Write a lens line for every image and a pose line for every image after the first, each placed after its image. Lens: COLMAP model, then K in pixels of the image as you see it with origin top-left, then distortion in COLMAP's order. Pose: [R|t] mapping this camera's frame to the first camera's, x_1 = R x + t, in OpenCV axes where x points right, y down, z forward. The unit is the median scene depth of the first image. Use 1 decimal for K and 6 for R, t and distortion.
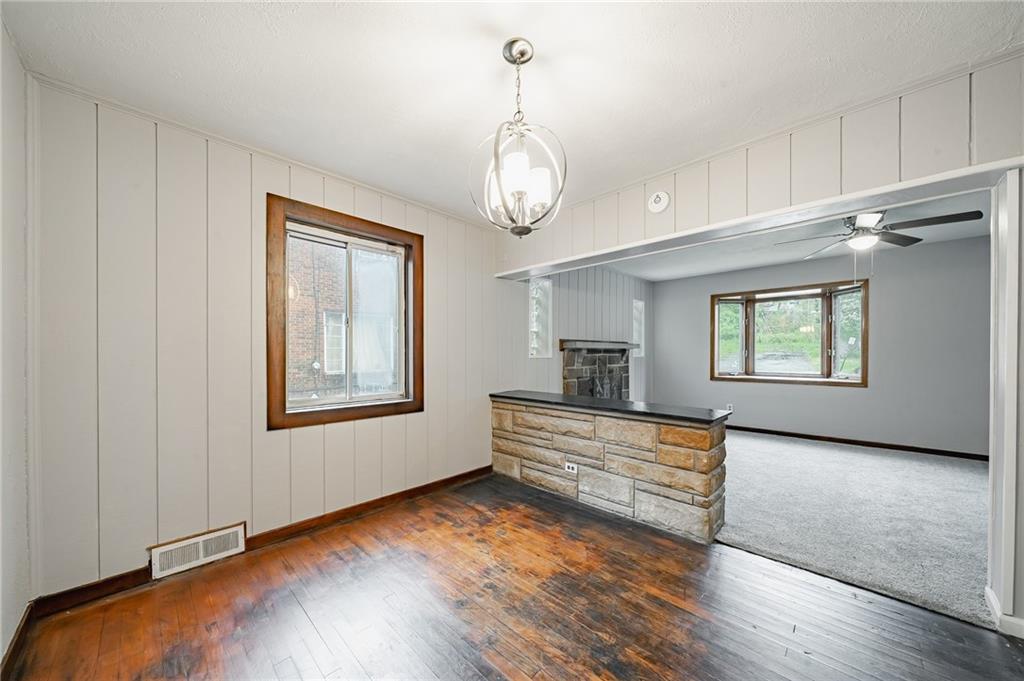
lens RADIAL K [[359.4, 0, 514.3], [0, 359.4, 358.6], [0, 0, 1]] dist [-0.006097, -0.000670]
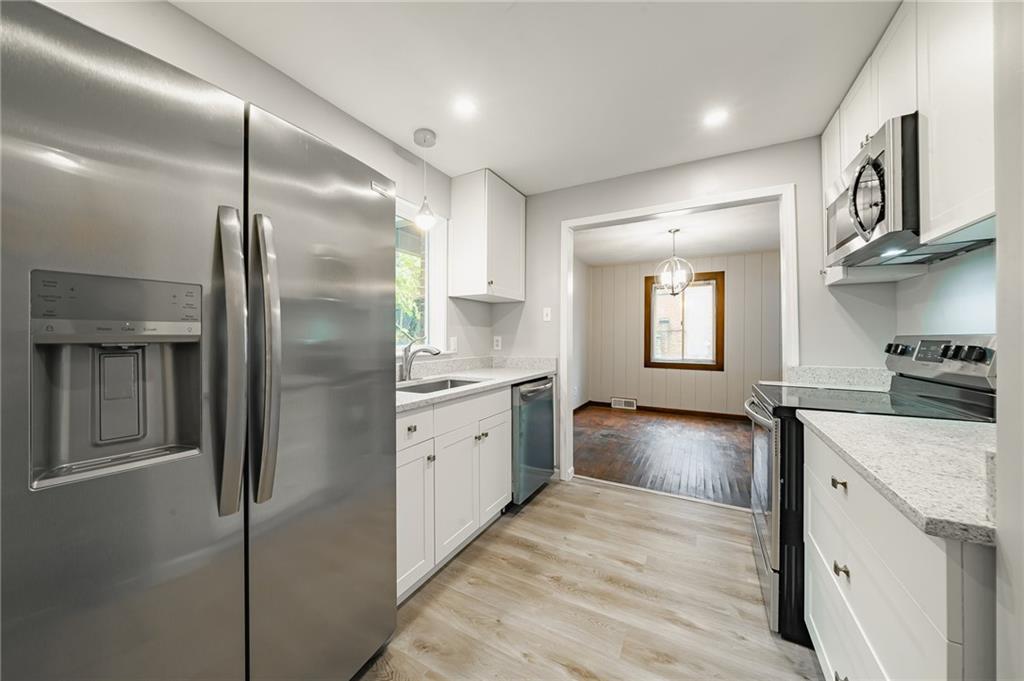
lens RADIAL K [[359.4, 0, 503.8], [0, 359.4, 337.6], [0, 0, 1]] dist [-0.006097, -0.000670]
pose [[0.253601, 0.001584, -0.967308, 1.201044], [-0.019564, 0.999803, -0.003492, 0.010741], [0.967111, 0.019810, 0.253582, -0.500254]]
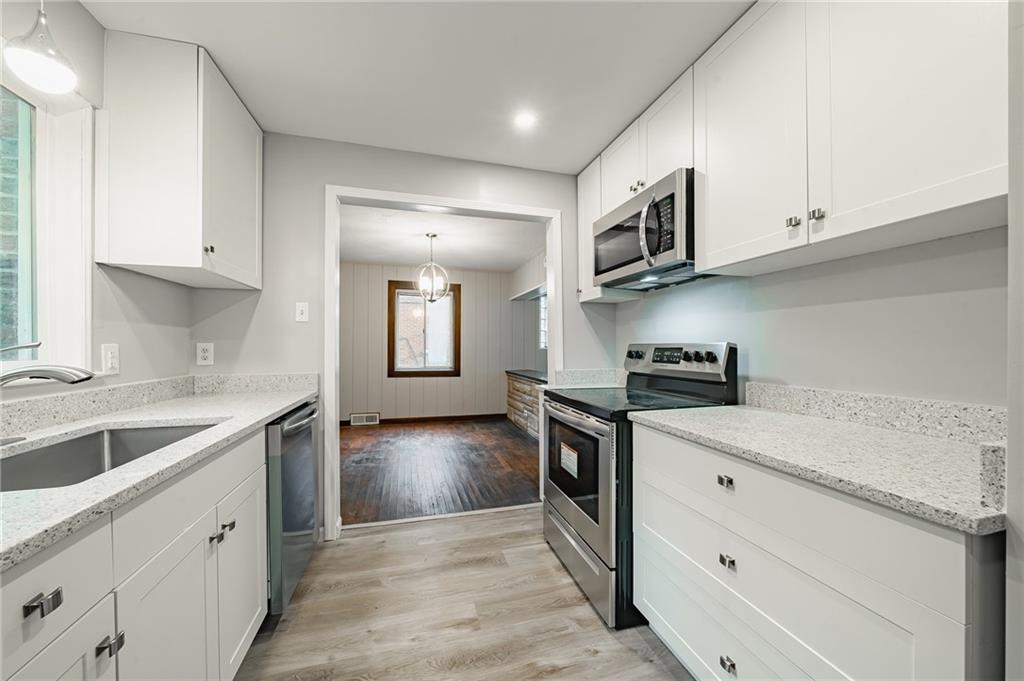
lens RADIAL K [[359.4, 0, 507.1], [0, 359.4, 348.5], [0, 0, 1]] dist [-0.006097, -0.000670]
pose [[0.861717, 0.006136, -0.507352, 0.952203], [-0.012386, 0.999883, -0.008943, 0.012898], [0.507238, 0.013991, 0.861692, -0.530961]]
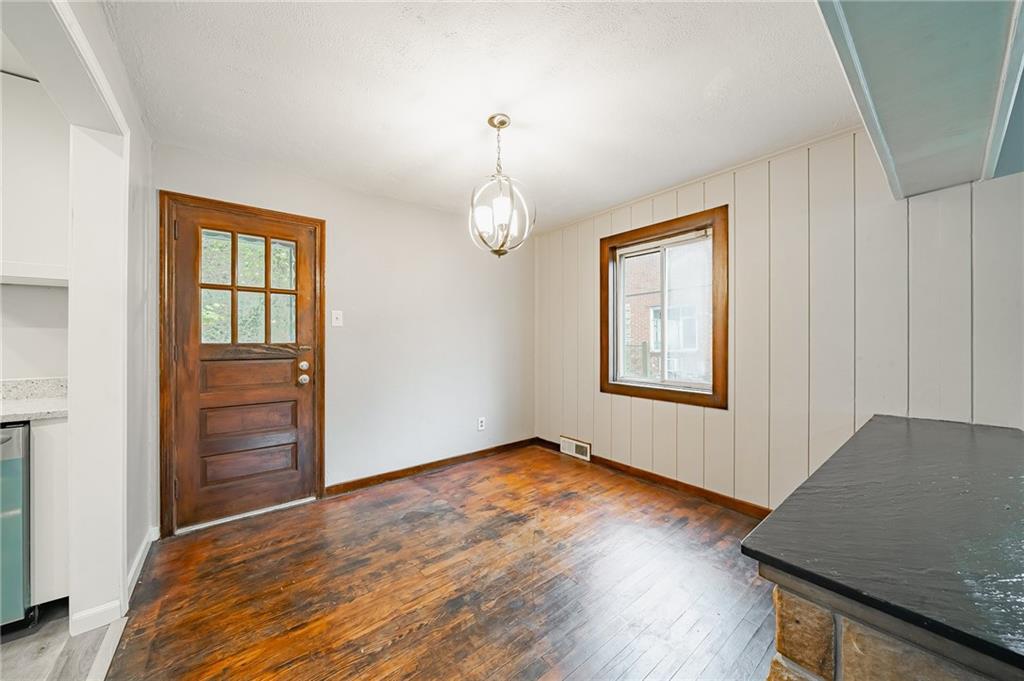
lens RADIAL K [[359.4, 0, 509.9], [0, 359.4, 338.6], [0, 0, 1]] dist [-0.006097, -0.000670]
pose [[-0.127575, -0.001793, -0.991827, 0.681157], [-0.014277, 0.999898, 0.000029, -0.016112], [0.991726, 0.014164, -0.127587, 0.609964]]
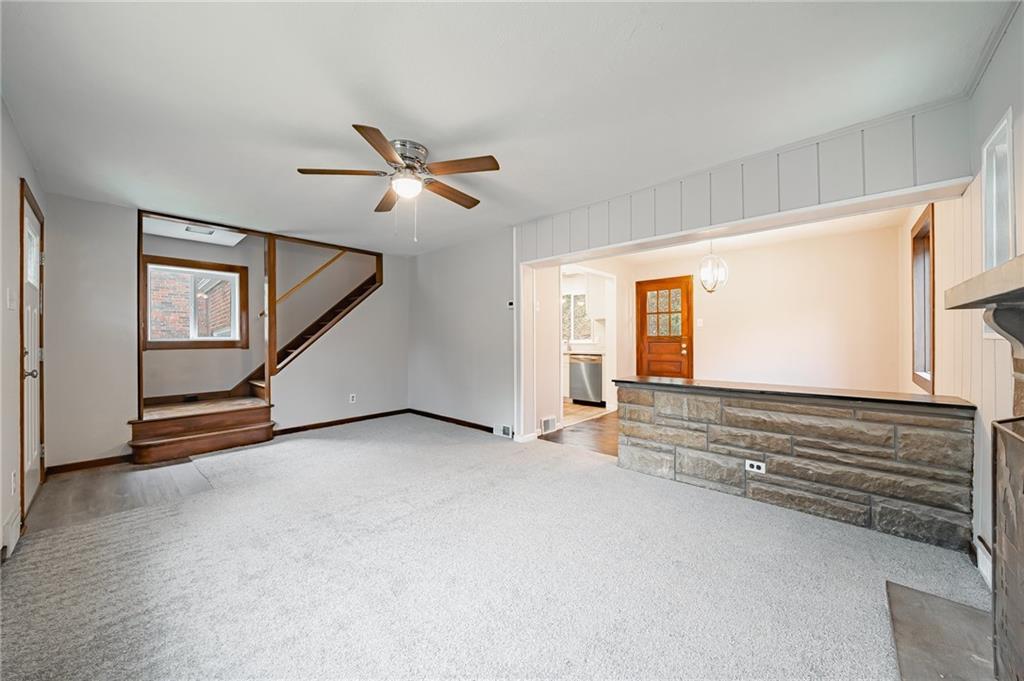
lens RADIAL K [[359.4, 0, 514.6], [0, 359.4, 341.3], [0, 0, 1]] dist [-0.006097, -0.000670]
pose [[-0.999330, 0.007153, -0.035887, 0.836012], [0.006378, 0.999745, 0.021666, -0.012882], [0.036033, 0.021422, -0.999121, 1.895836]]
